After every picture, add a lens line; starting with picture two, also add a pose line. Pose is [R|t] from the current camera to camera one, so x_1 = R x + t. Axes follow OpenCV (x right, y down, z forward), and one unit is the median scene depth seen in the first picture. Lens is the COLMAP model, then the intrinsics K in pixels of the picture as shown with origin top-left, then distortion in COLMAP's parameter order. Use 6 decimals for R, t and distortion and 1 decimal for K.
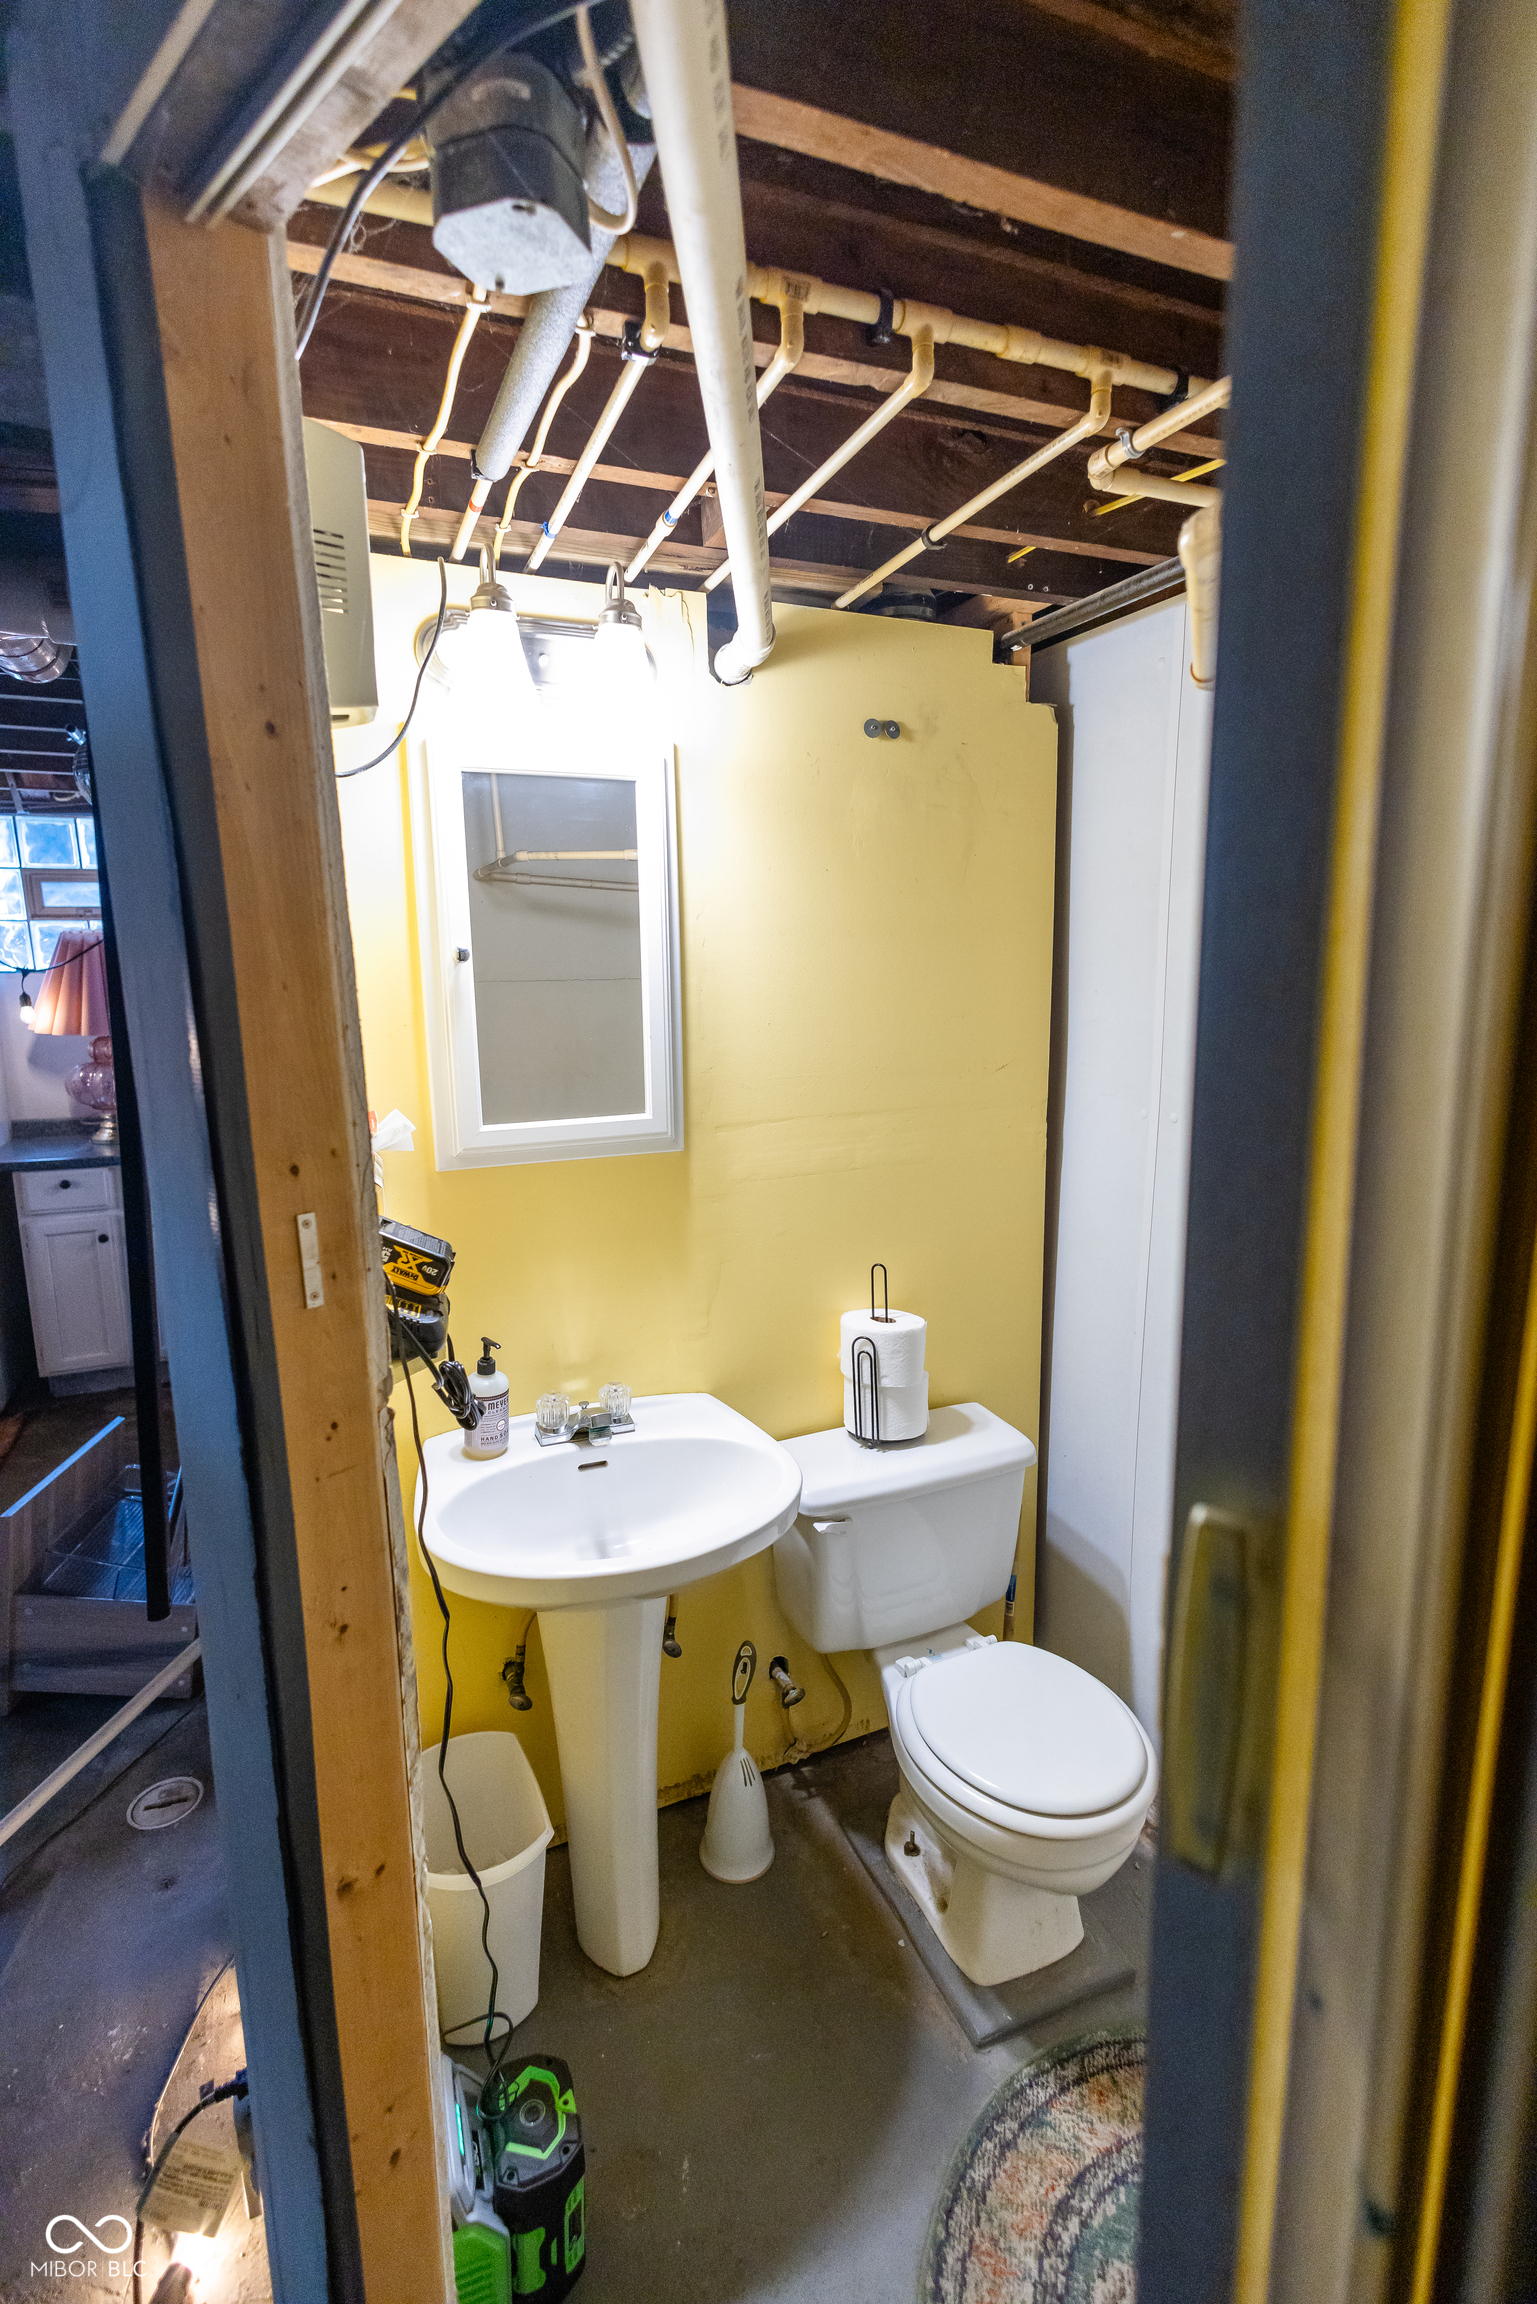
lens RADIAL K [[1062.1, 0, 767.4], [0, 1062.1, 1149.3], [0, 0, 1]] dist [0.002972, -0.000849]
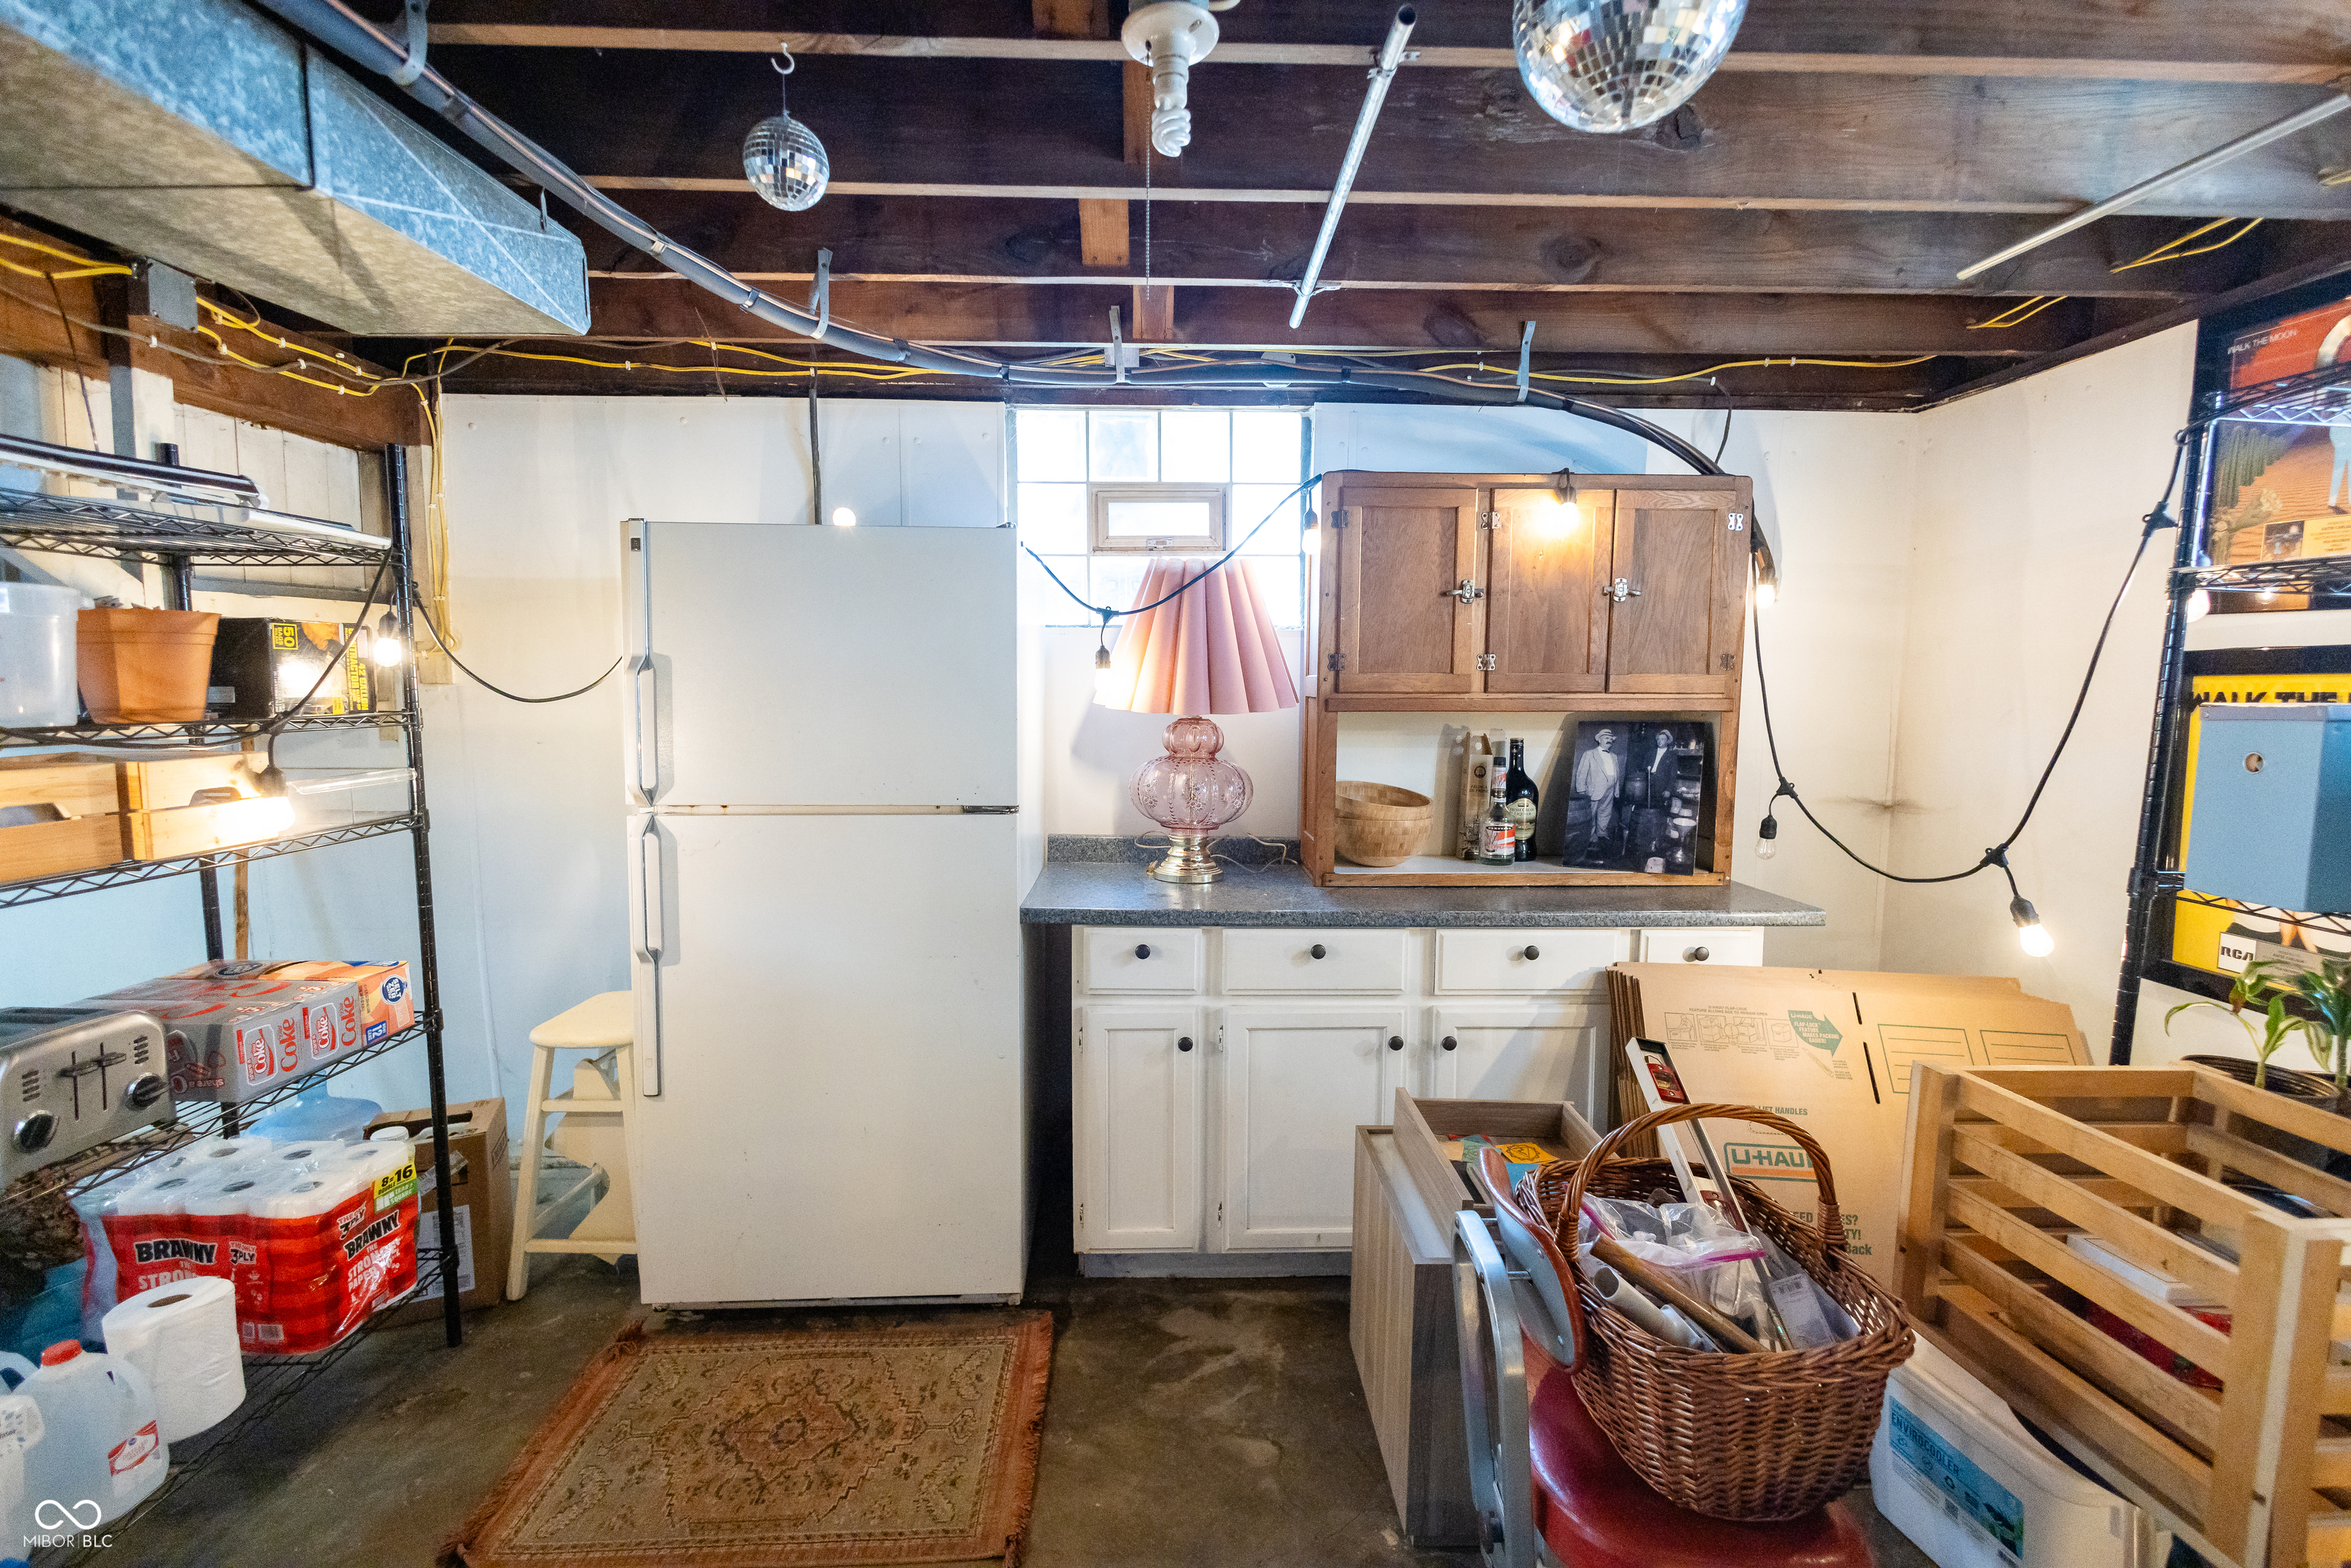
lens RADIAL K [[1083.7, 0, 1183.0], [0, 1083.7, 781.8], [0, 0, 1]] dist [0.002972, -0.000849]
pose [[0.924629, 0.054437, -0.376959, -0.393005], [-0.083188, 0.994702, -0.060401, -0.027876], [0.371674, 0.087207, 0.924258, 0.404441]]
